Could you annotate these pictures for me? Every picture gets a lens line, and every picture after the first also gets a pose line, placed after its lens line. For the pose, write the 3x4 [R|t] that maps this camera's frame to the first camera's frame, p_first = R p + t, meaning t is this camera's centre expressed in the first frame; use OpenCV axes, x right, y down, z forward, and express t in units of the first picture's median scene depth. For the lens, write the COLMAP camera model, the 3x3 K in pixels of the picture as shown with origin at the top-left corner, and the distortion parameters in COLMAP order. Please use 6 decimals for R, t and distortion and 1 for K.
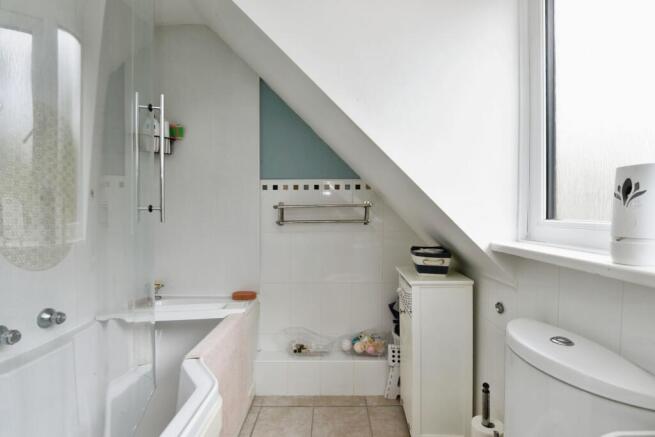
lens RADIAL K [[305.5, 0, 323.9], [0, 305.5, 218.3], [0, 0, 1]] dist [-0.020699, -0.000209]
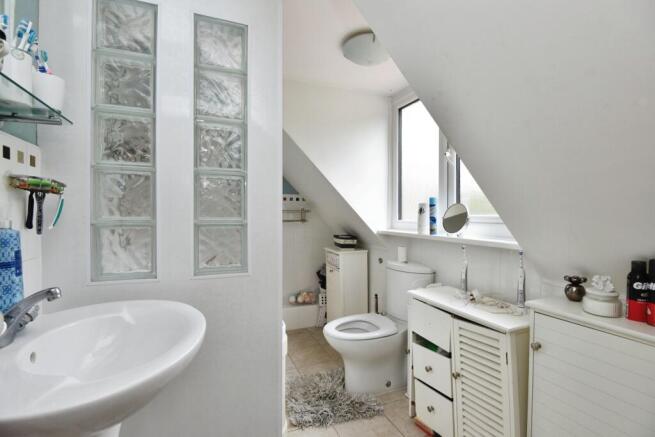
lens RADIAL K [[305.5, 0, 323.9], [0, 305.5, 218.3], [0, 0, 1]] dist [-0.020699, -0.000209]
pose [[0.915141, -0.004124, 0.403112, -0.465635], [0.003386, 0.999991, 0.002544, -0.009068], [-0.403119, -0.000963, 0.915147, -0.581675]]
